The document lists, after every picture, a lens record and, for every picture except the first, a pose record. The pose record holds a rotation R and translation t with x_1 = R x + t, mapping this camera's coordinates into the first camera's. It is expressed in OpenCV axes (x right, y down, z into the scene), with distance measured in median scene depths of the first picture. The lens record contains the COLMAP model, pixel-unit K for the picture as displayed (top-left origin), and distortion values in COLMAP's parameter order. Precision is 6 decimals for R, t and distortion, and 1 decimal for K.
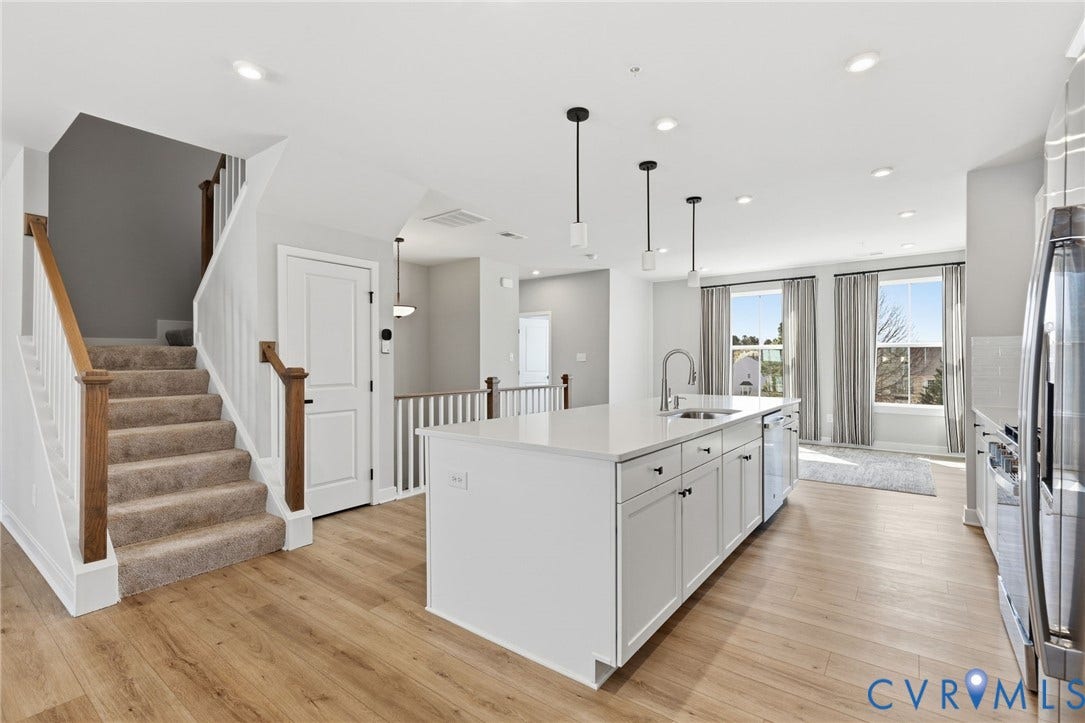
lens RADIAL K [[486.6, 0, 546.5], [0, 486.6, 361.1], [0, 0, 1]] dist [0.007644, -0.001937]
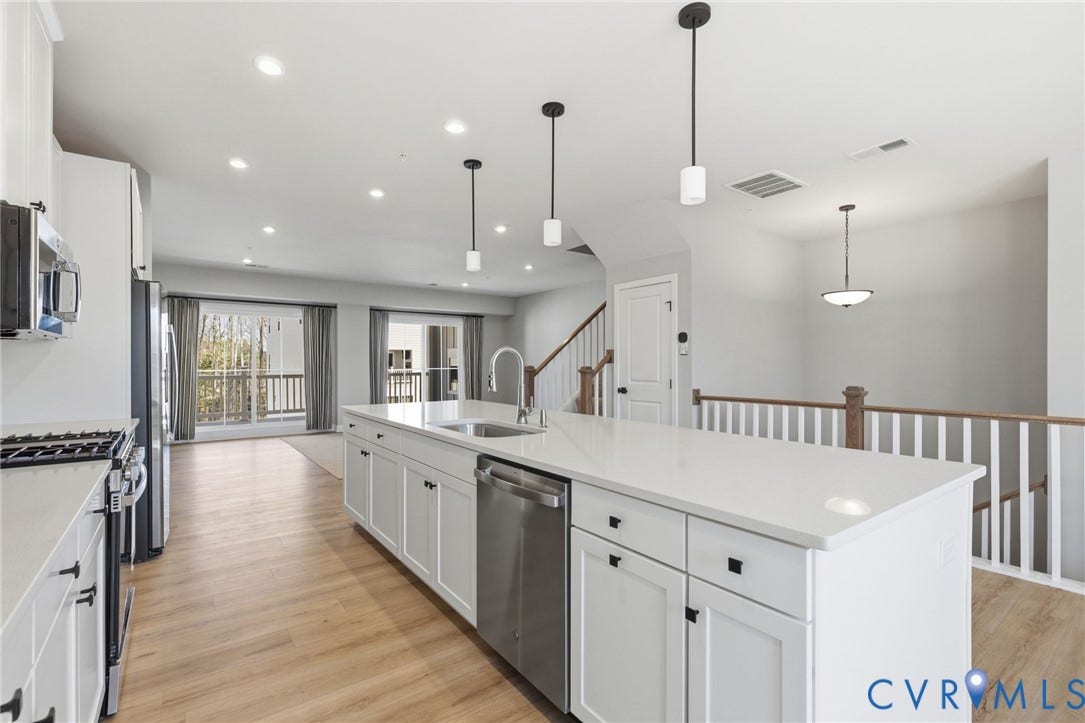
lens RADIAL K [[486.6, 0, 540.1], [0, 486.6, 364.4], [0, 0, 1]] dist [0.007644, -0.001937]
pose [[-0.280781, 0.002377, -0.959769, 0.658900], [0.001715, 0.999997, 0.001975, 0.001918], [0.959770, -0.001091, -0.280784, 0.821921]]
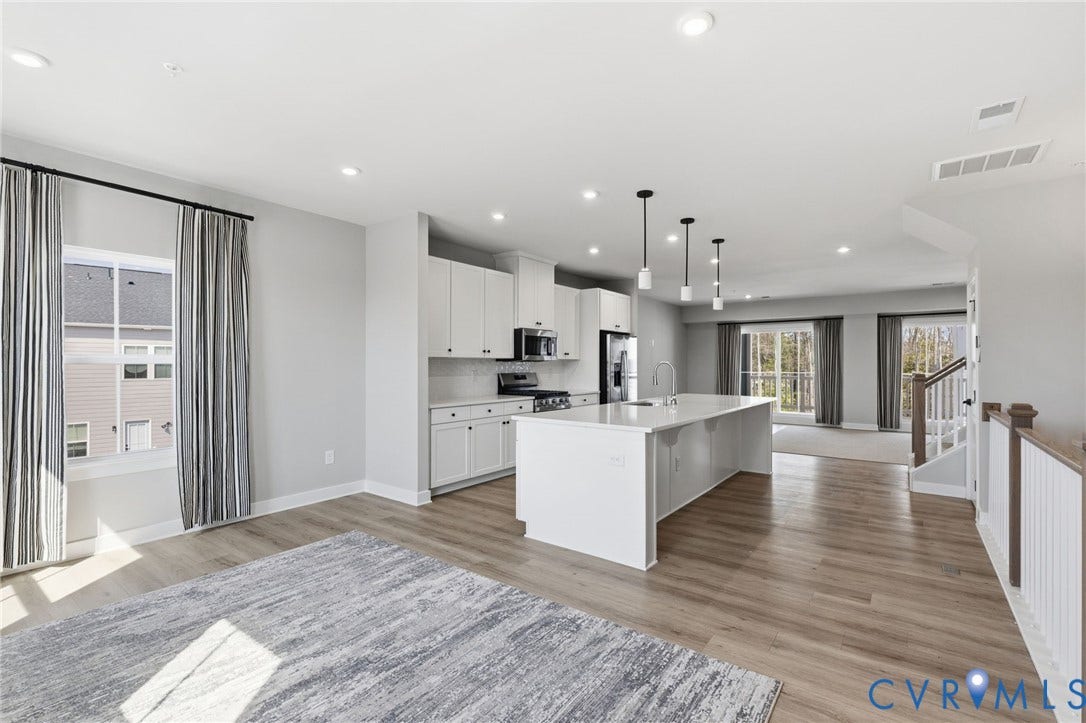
lens RADIAL K [[487.0, 0, 545.3], [0, 487.0, 364.4], [0, 0, 1]] dist [0.007644, -0.001937]
pose [[-0.999995, -0.001544, -0.002794, 0.392821], [-0.001538, 0.999996, -0.002277, -0.007574], [0.002797, -0.002272, -0.999994, 1.635883]]
